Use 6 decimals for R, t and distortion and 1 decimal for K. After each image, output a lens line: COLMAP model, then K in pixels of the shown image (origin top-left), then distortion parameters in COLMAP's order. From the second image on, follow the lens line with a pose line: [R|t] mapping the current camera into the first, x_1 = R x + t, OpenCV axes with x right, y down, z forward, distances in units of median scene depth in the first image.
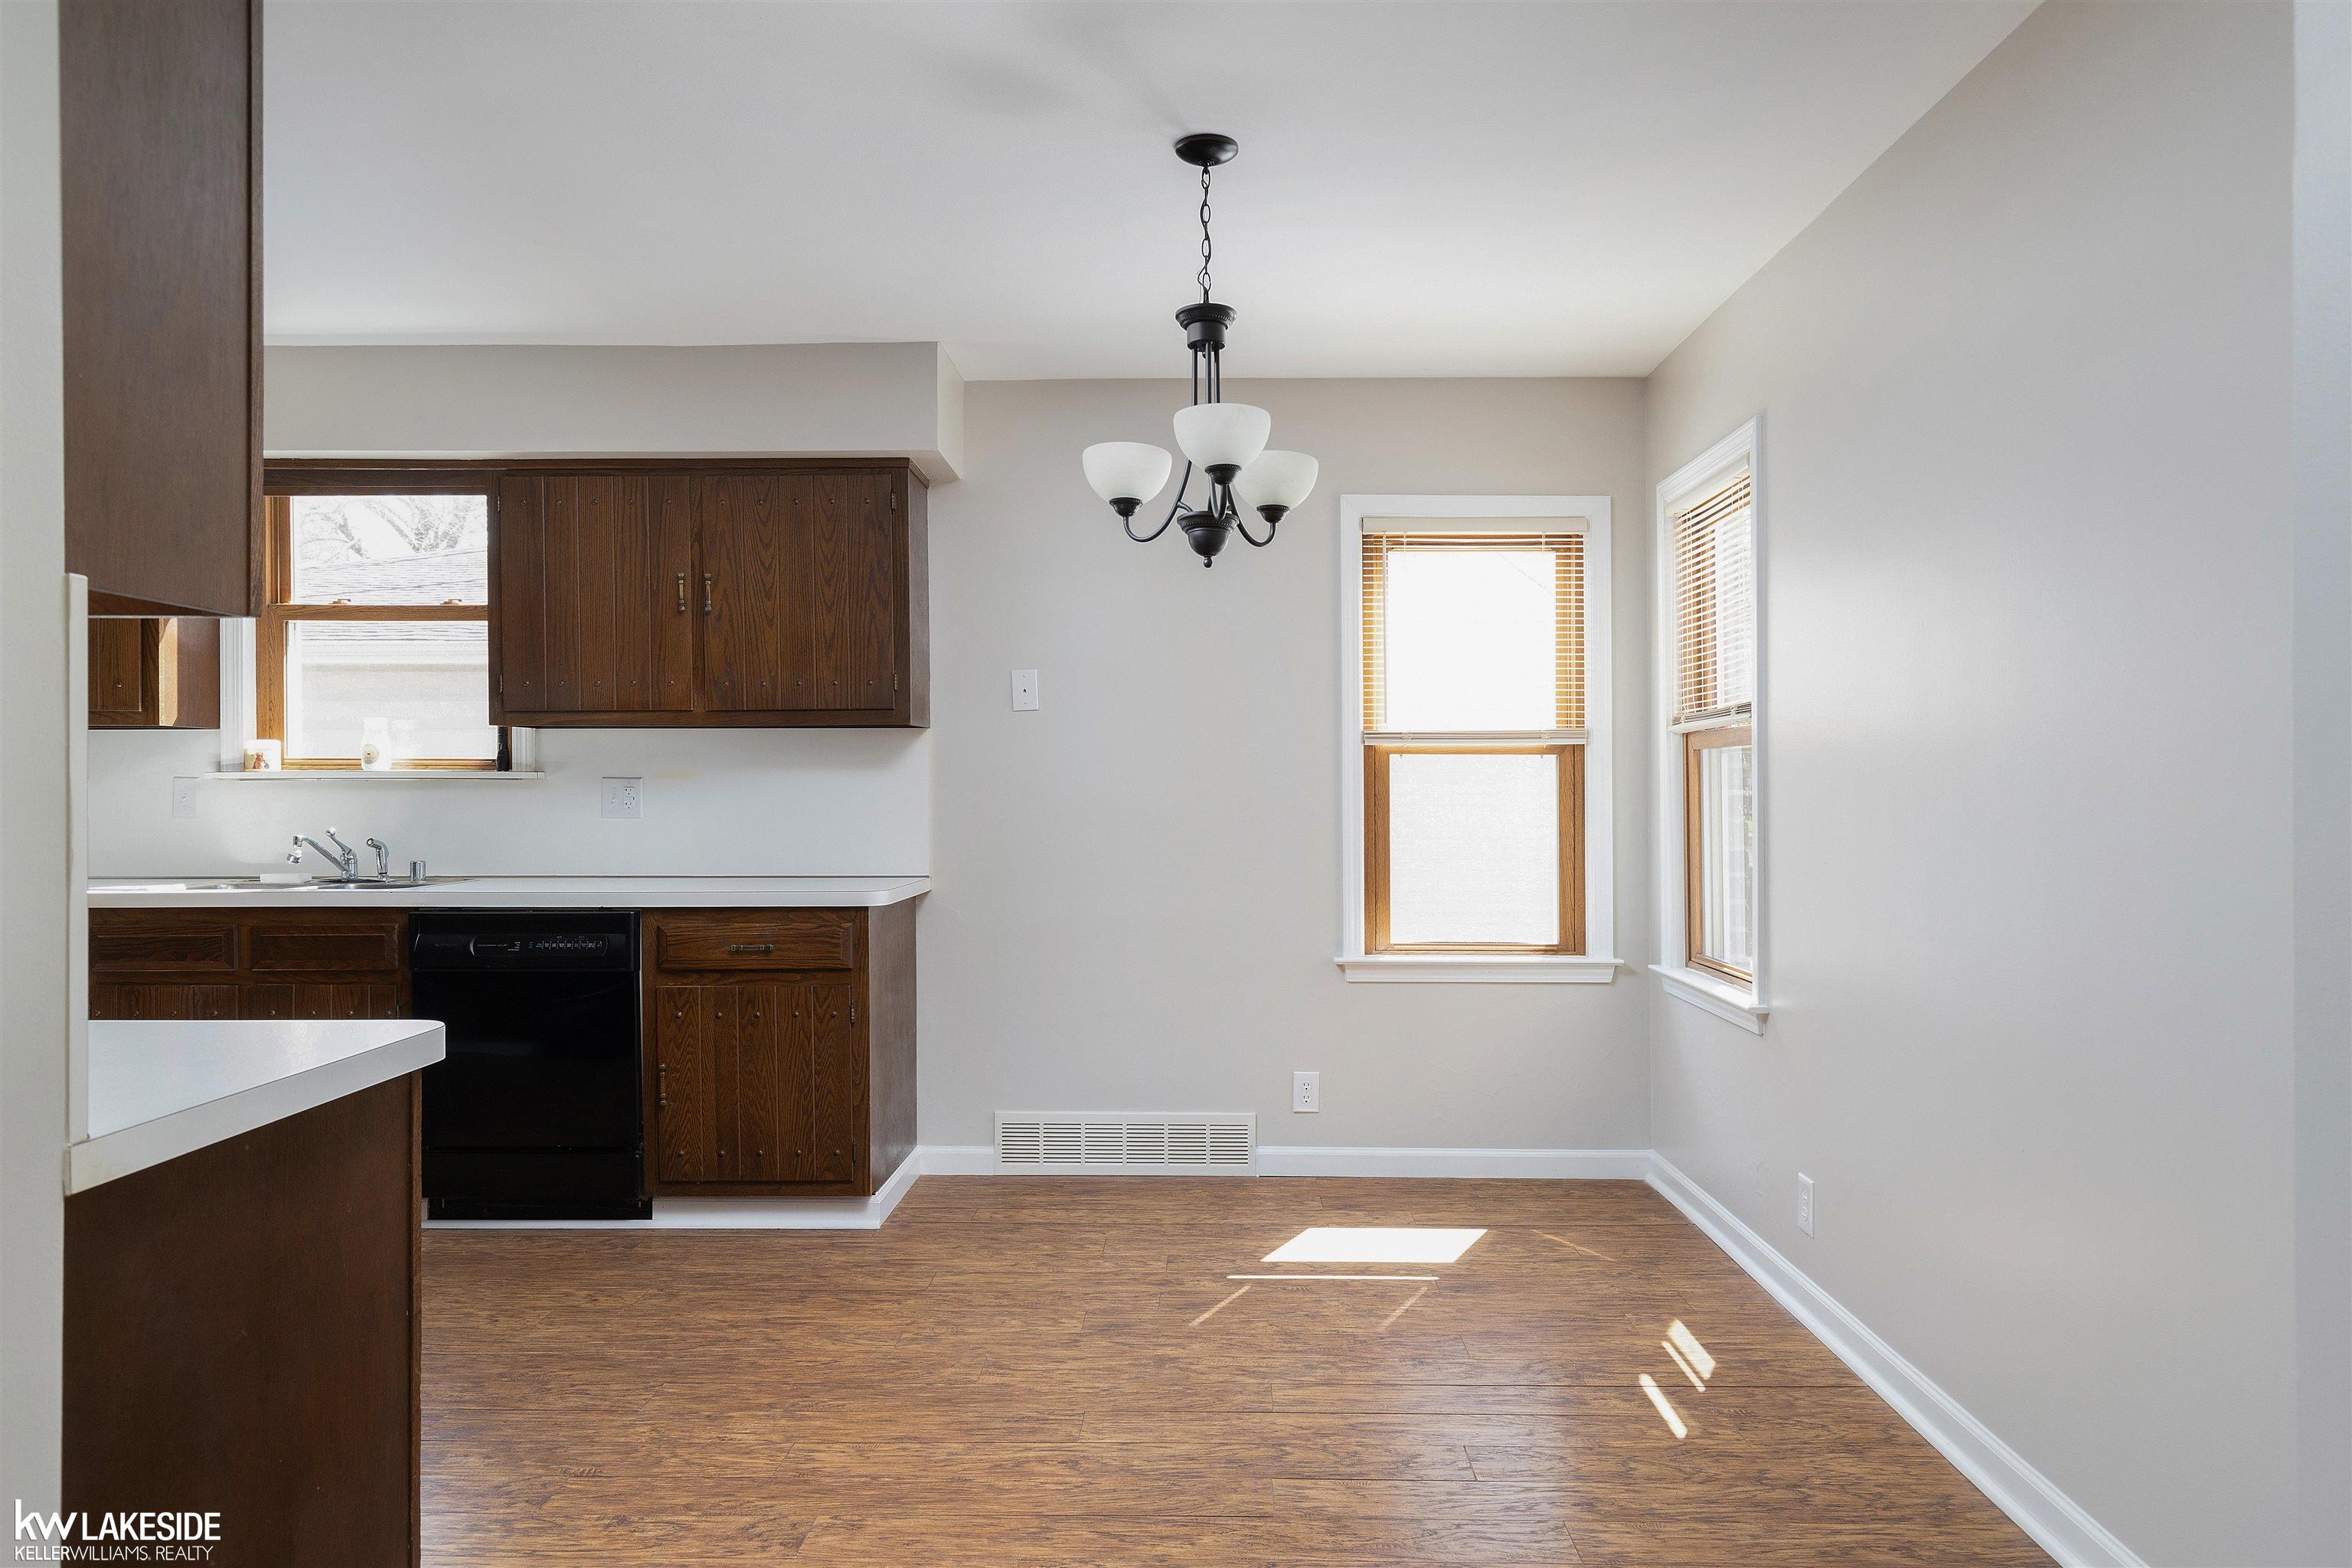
lens RADIAL K [[1509.4, 0, 1189.6], [0, 1509.4, 802.2], [0, 0, 1]] dist [0.005283, -0.002528]
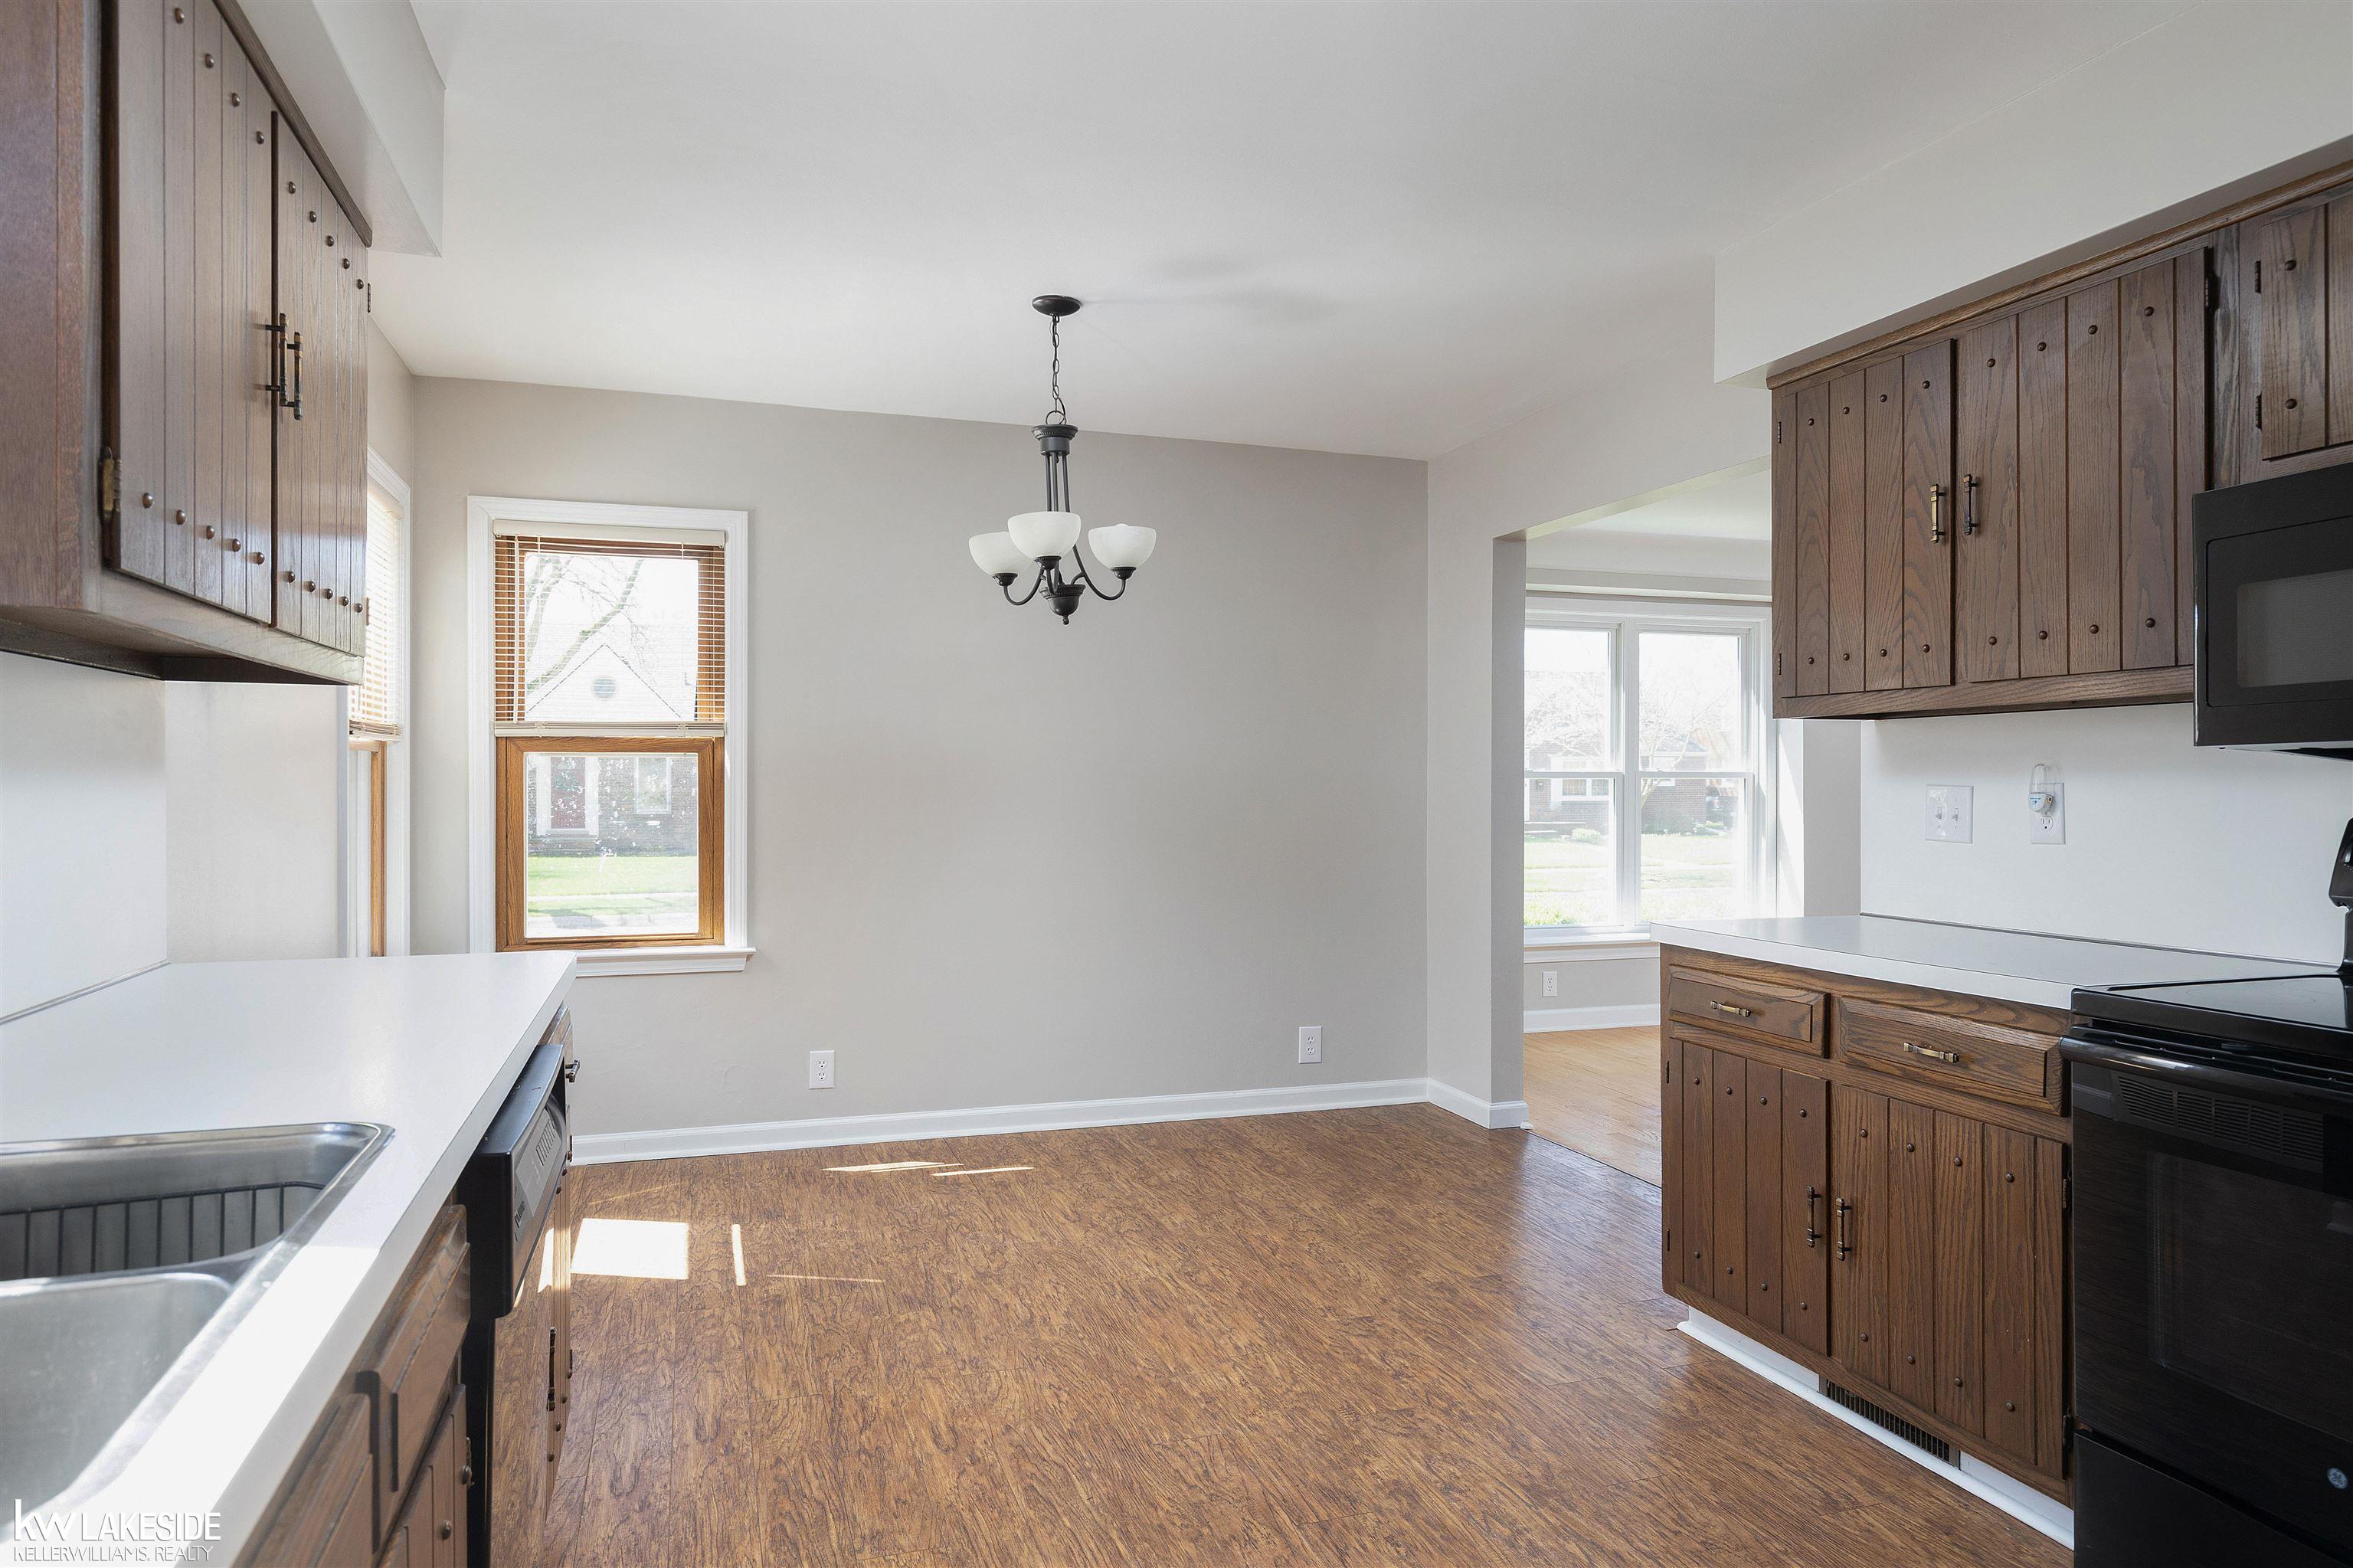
lens RADIAL K [[1454.0, 0, 1200.6], [0, 1454.0, 777.6], [0, 0, 1]] dist [0.002221, 0.001875]
pose [[-0.336665, 0.001747, 0.941623, -0.845499], [0.007431, 0.999972, 0.000802, -0.014668], [-0.941595, 0.007267, -0.336669, 0.901084]]
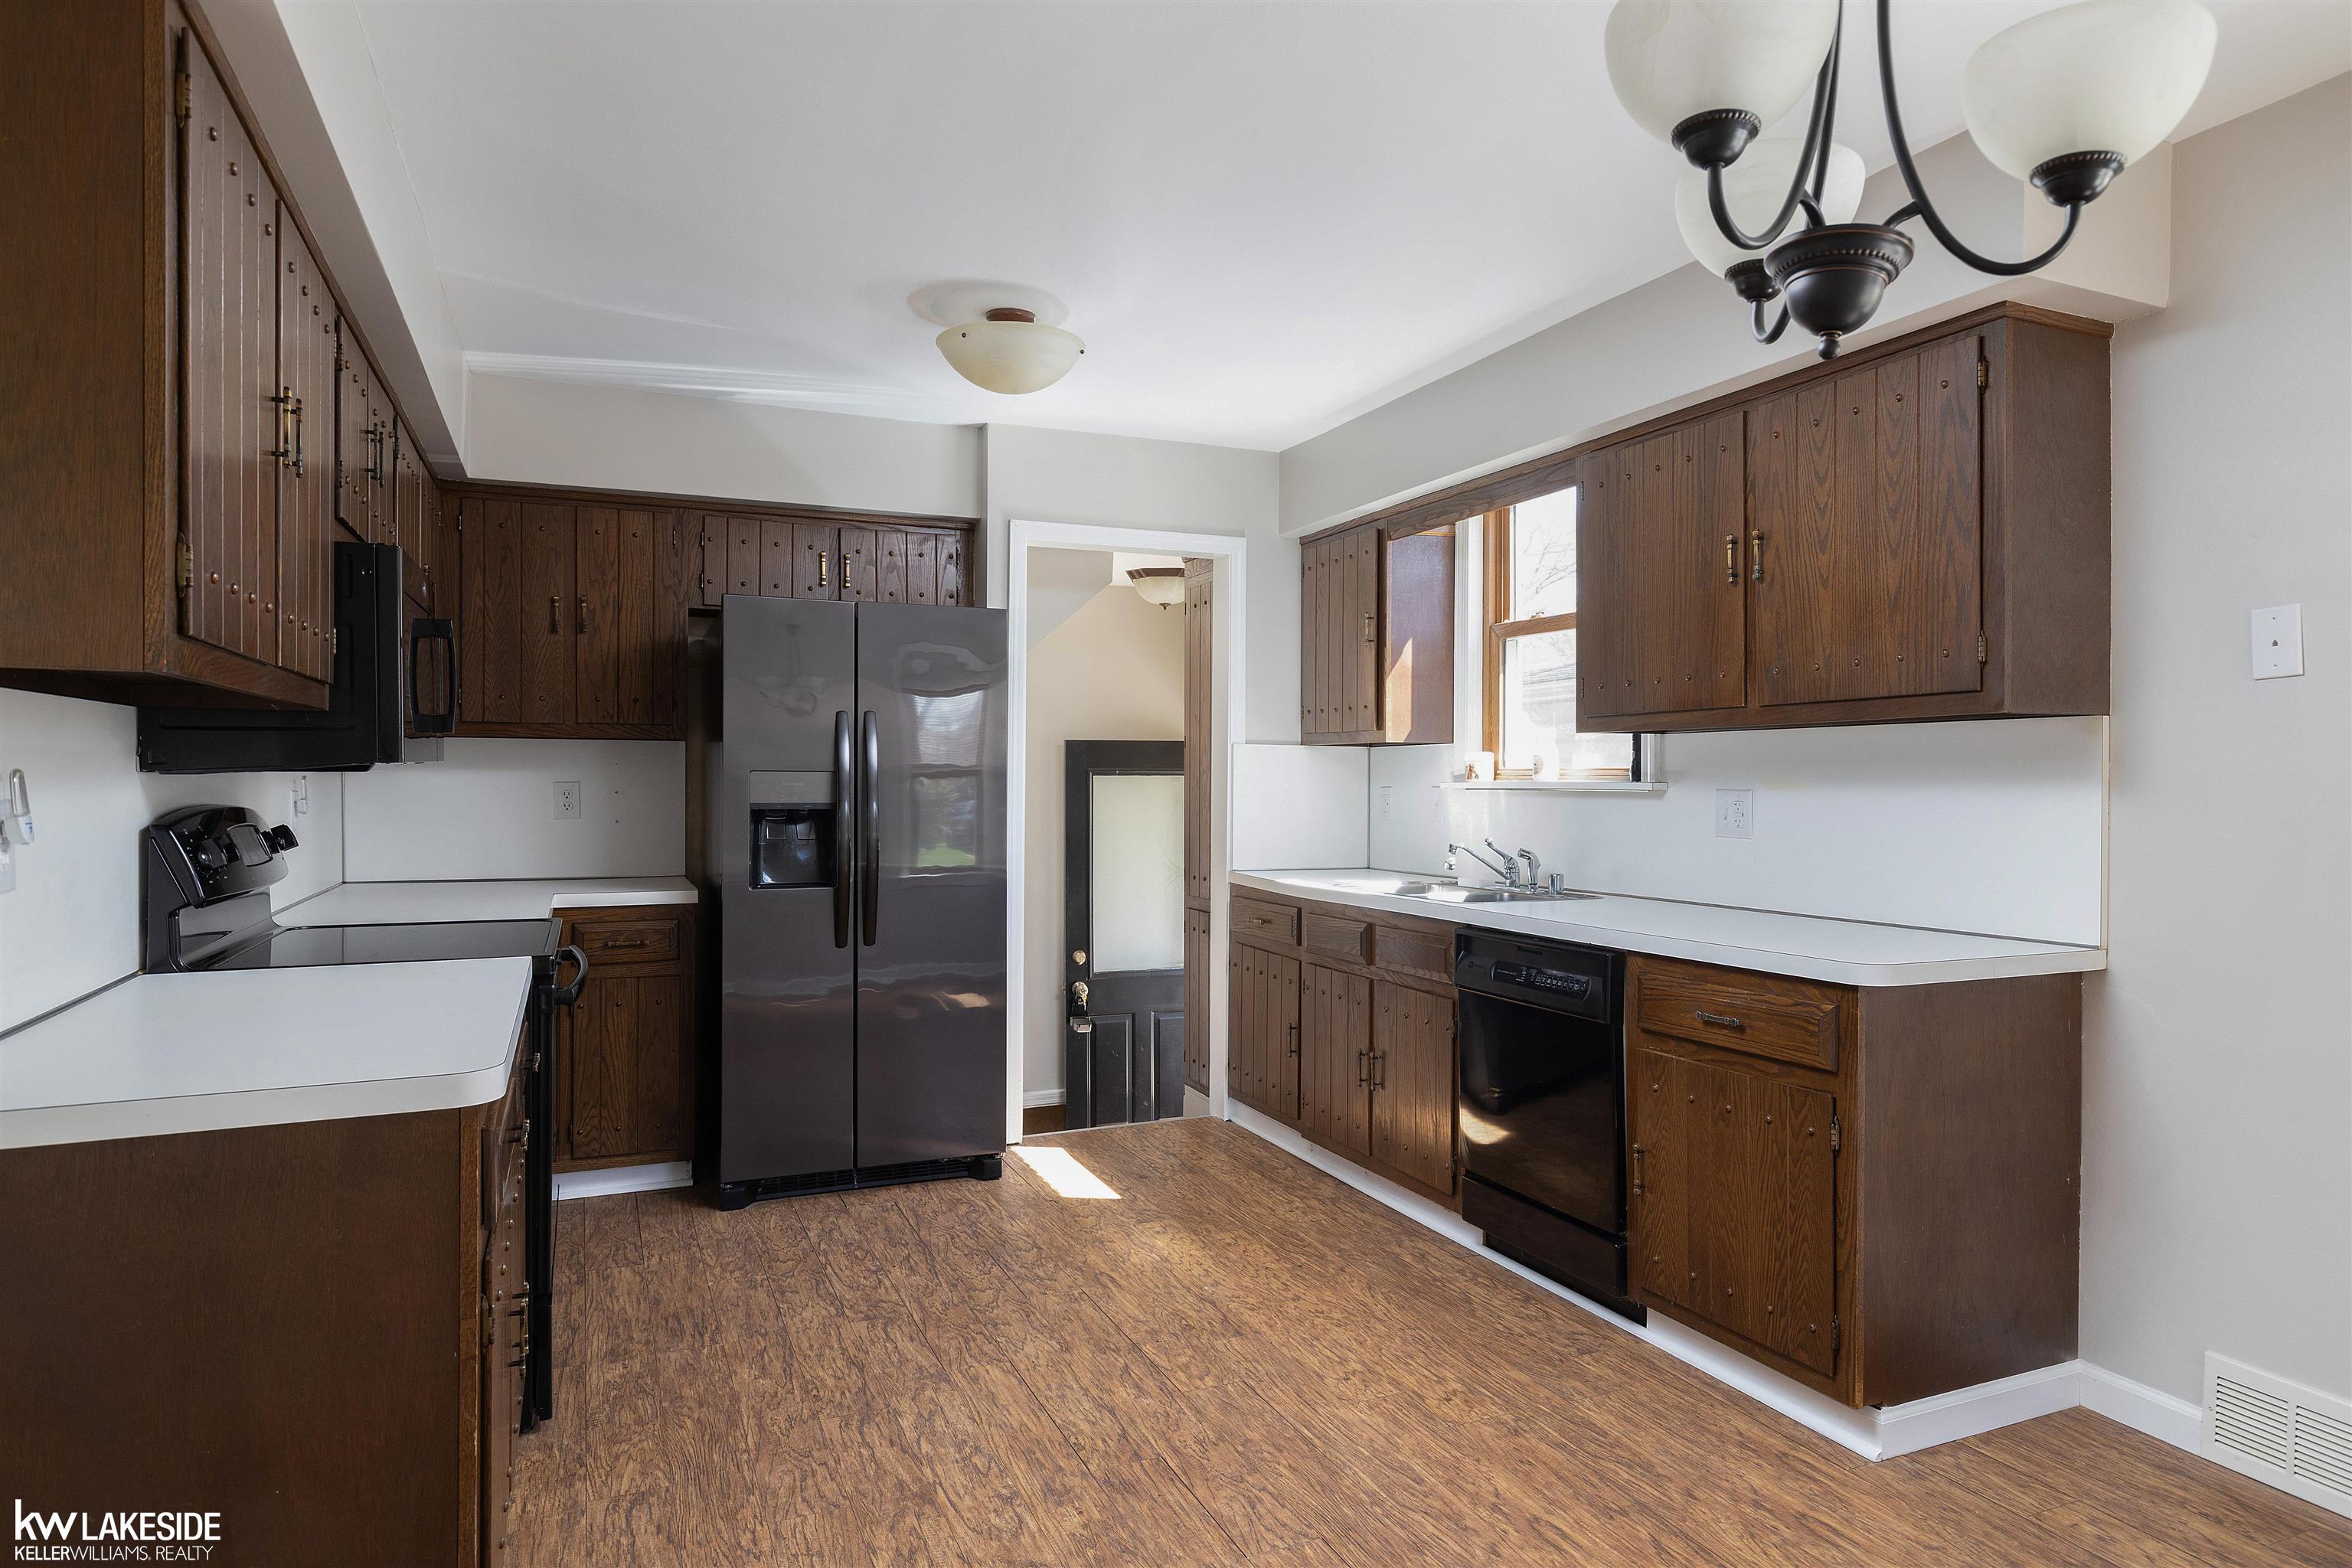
lens RADIAL K [[1382.1, 0, 1201.9], [0, 1382.1, 801.4], [0, 0, 1]] dist [-0.003479, -0.001393]
pose [[0.419024, 0.014293, -0.907863, 0.214101], [-0.009502, 0.999890, 0.011356, -0.016822], [0.907925, 0.003868, 0.419114, 0.445143]]
